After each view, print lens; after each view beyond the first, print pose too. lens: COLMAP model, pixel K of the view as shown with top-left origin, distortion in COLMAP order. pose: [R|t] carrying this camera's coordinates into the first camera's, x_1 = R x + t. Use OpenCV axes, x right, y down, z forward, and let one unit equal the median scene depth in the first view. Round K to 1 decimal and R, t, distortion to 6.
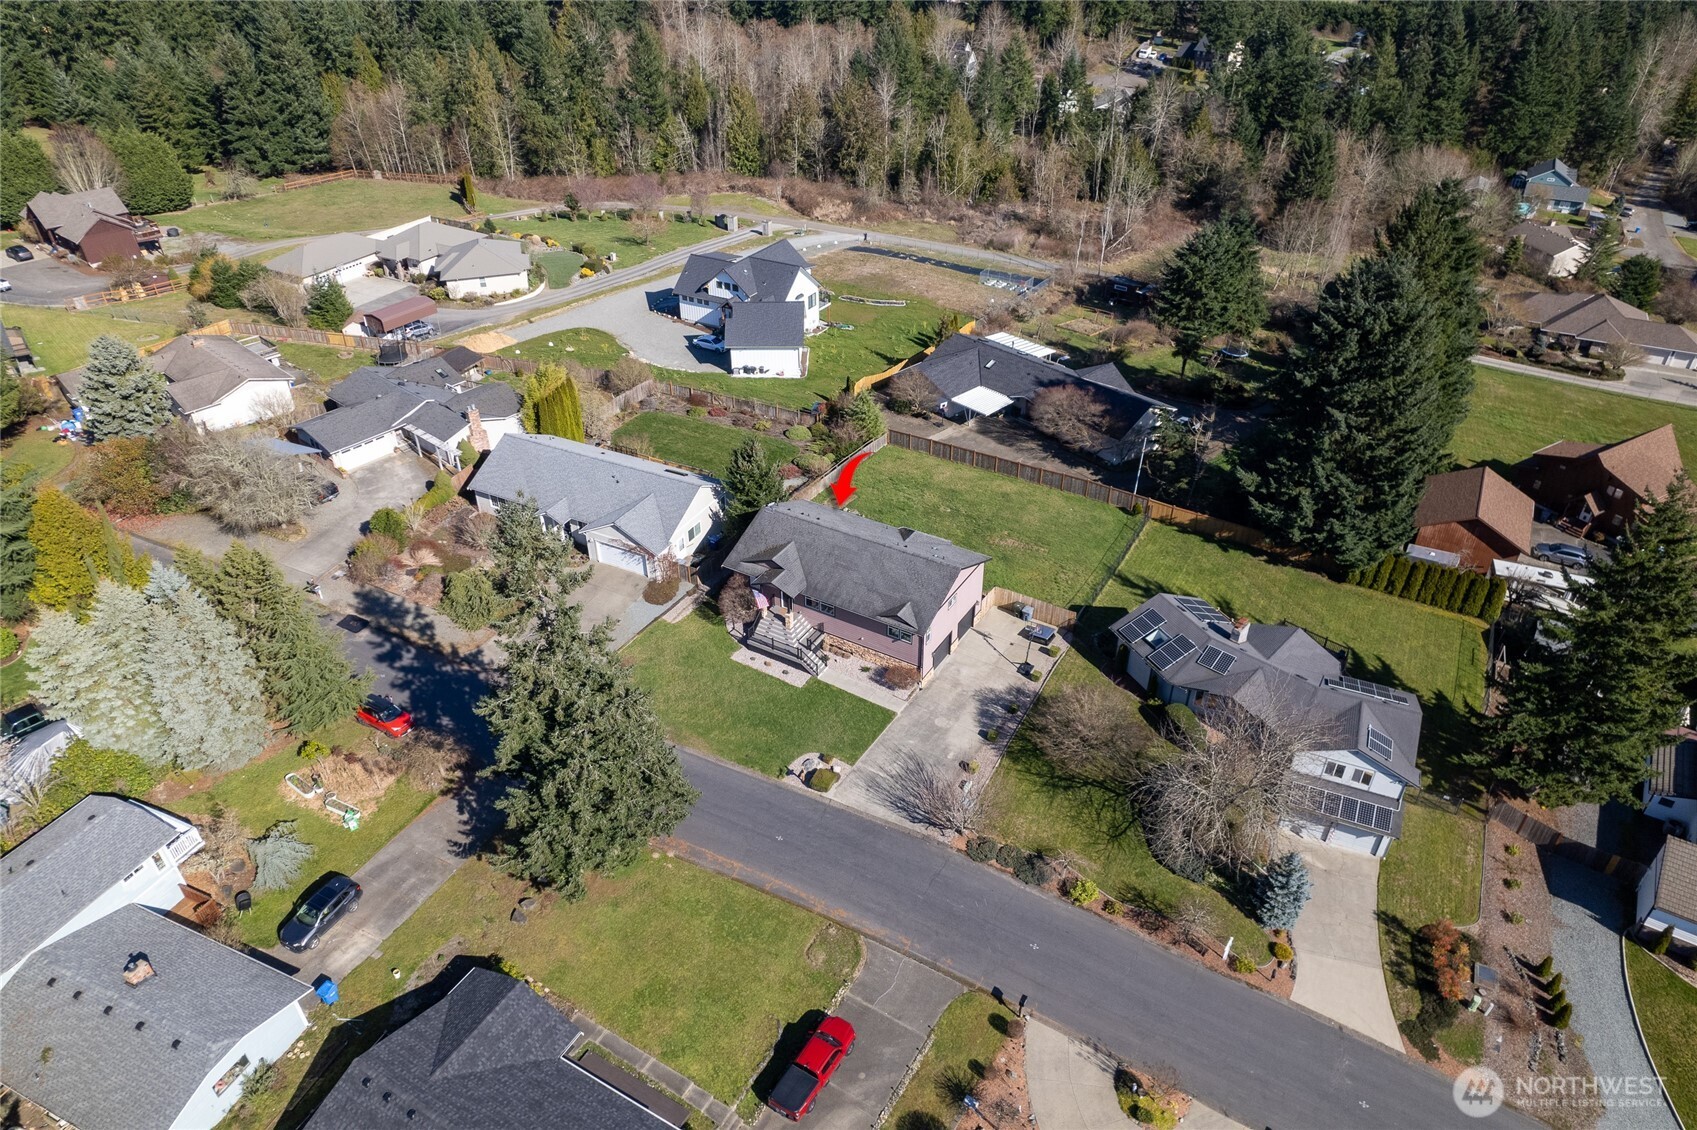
lens RADIAL K [[1074.2, 0, 848.5], [0, 1074.2, 565.0], [0, 0, 1]] dist [-0.020562, 0.000513]
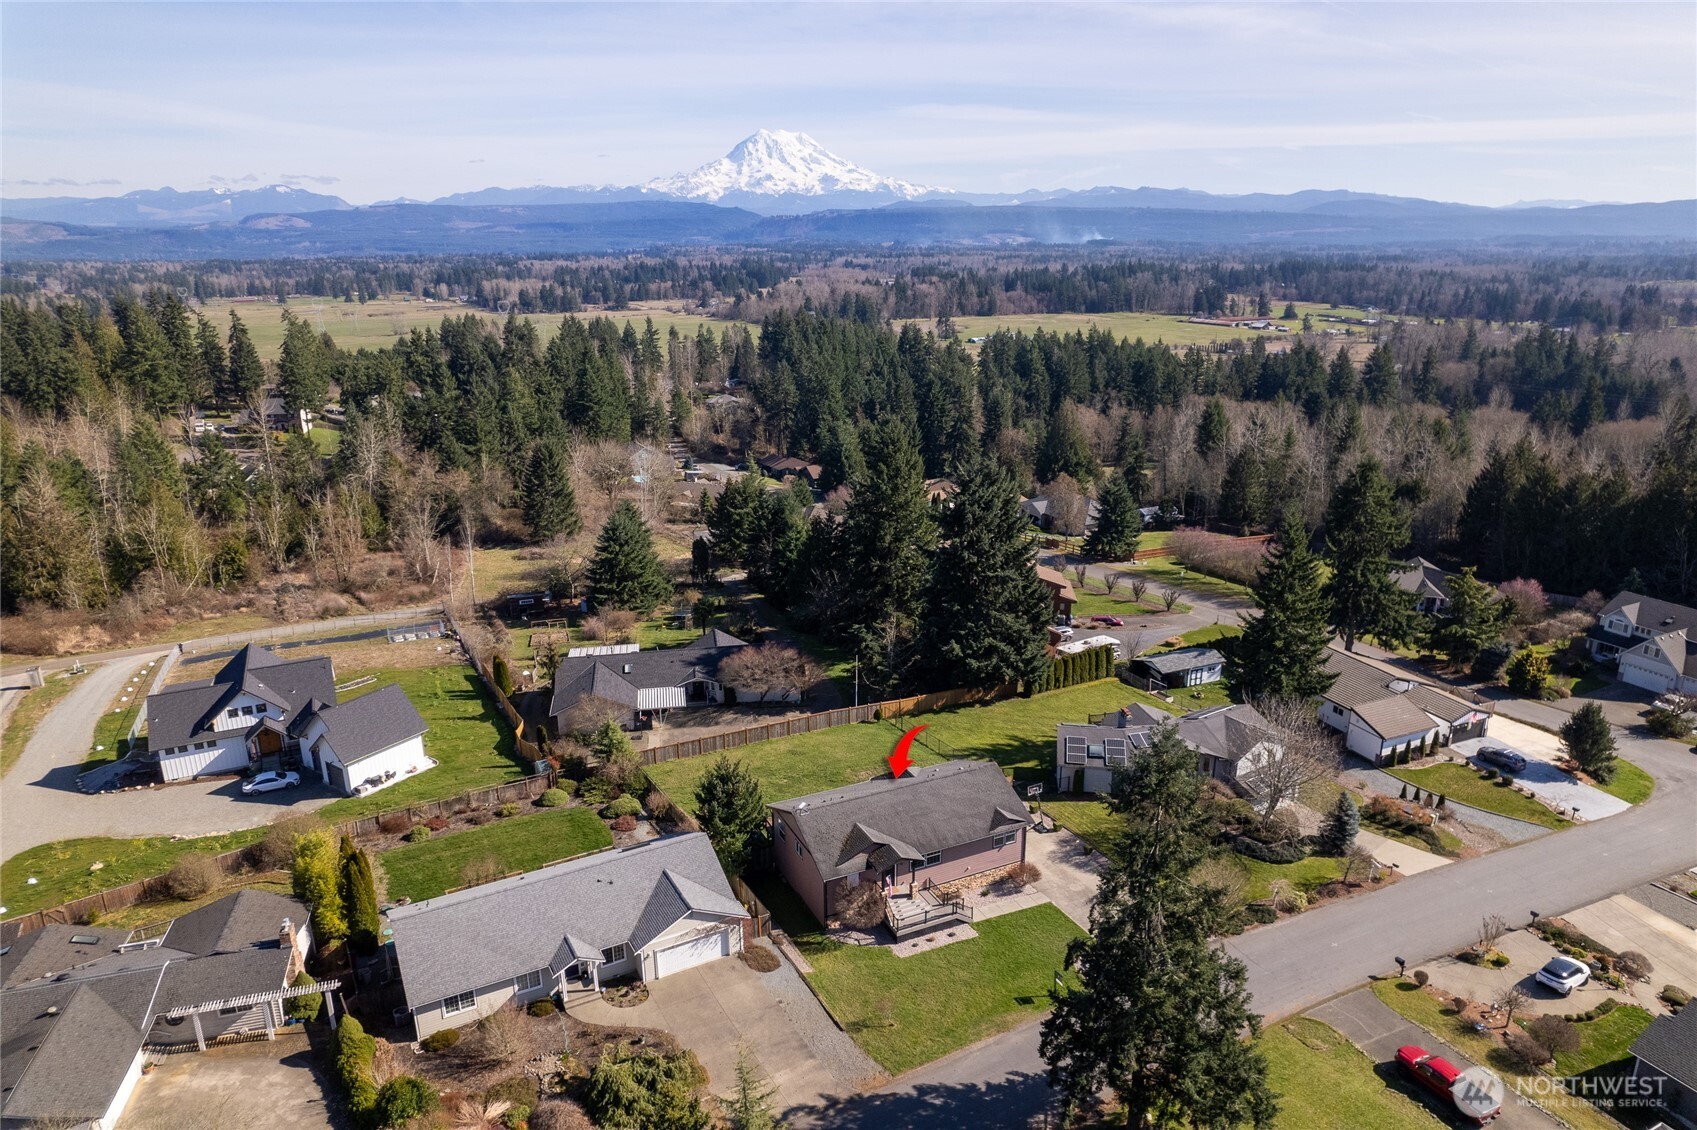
lens RADIAL K [[1074.2, 0, 848.5], [0, 1074.2, 565.0], [0, 0, 1]] dist [-0.020562, 0.000513]
pose [[0.556812, -0.241838, 0.794654, -0.489631], [0.472017, 0.879326, -0.063134, -0.107525], [-0.683492, 0.410244, 0.603771, 0.217001]]
